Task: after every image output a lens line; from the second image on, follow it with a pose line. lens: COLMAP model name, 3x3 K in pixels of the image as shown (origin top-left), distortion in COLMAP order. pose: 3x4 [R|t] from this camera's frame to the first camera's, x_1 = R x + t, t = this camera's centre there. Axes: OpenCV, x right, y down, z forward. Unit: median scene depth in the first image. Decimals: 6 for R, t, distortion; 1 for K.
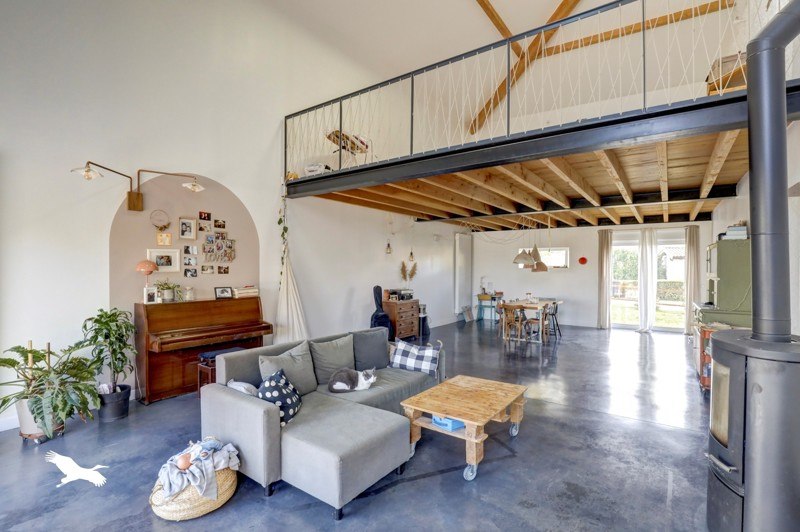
lens RADIAL K [[384.7, 0, 398.6], [0, 384.7, 265.9], [0, 0, 1]] dist [-0.001355, -0.000113]
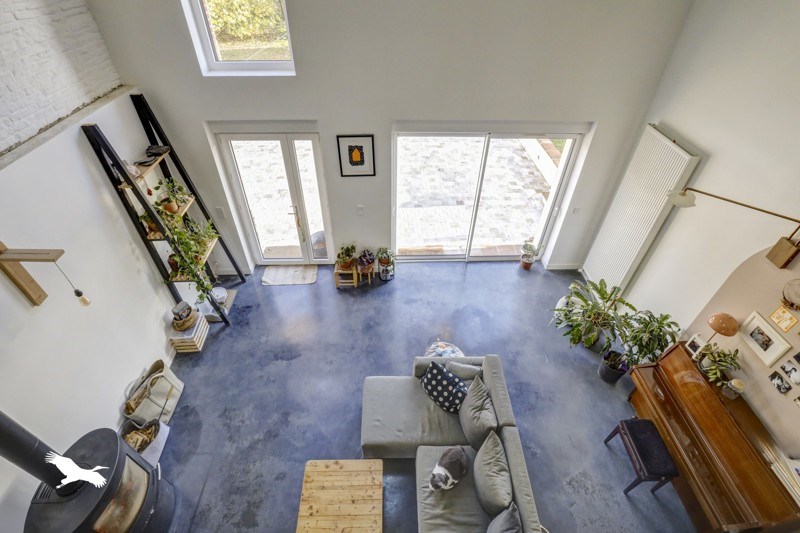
lens RADIAL K [[384.7, 0, 398.1], [0, 384.7, 263.8], [0, 0, 1]] dist [-0.001355, -0.000113]
pose [[-0.802773, 0.391686, -0.449598, 0.171249], [-0.010860, 0.744269, 0.667792, -0.562477], [0.596186, 0.540968, -0.593225, 0.938216]]
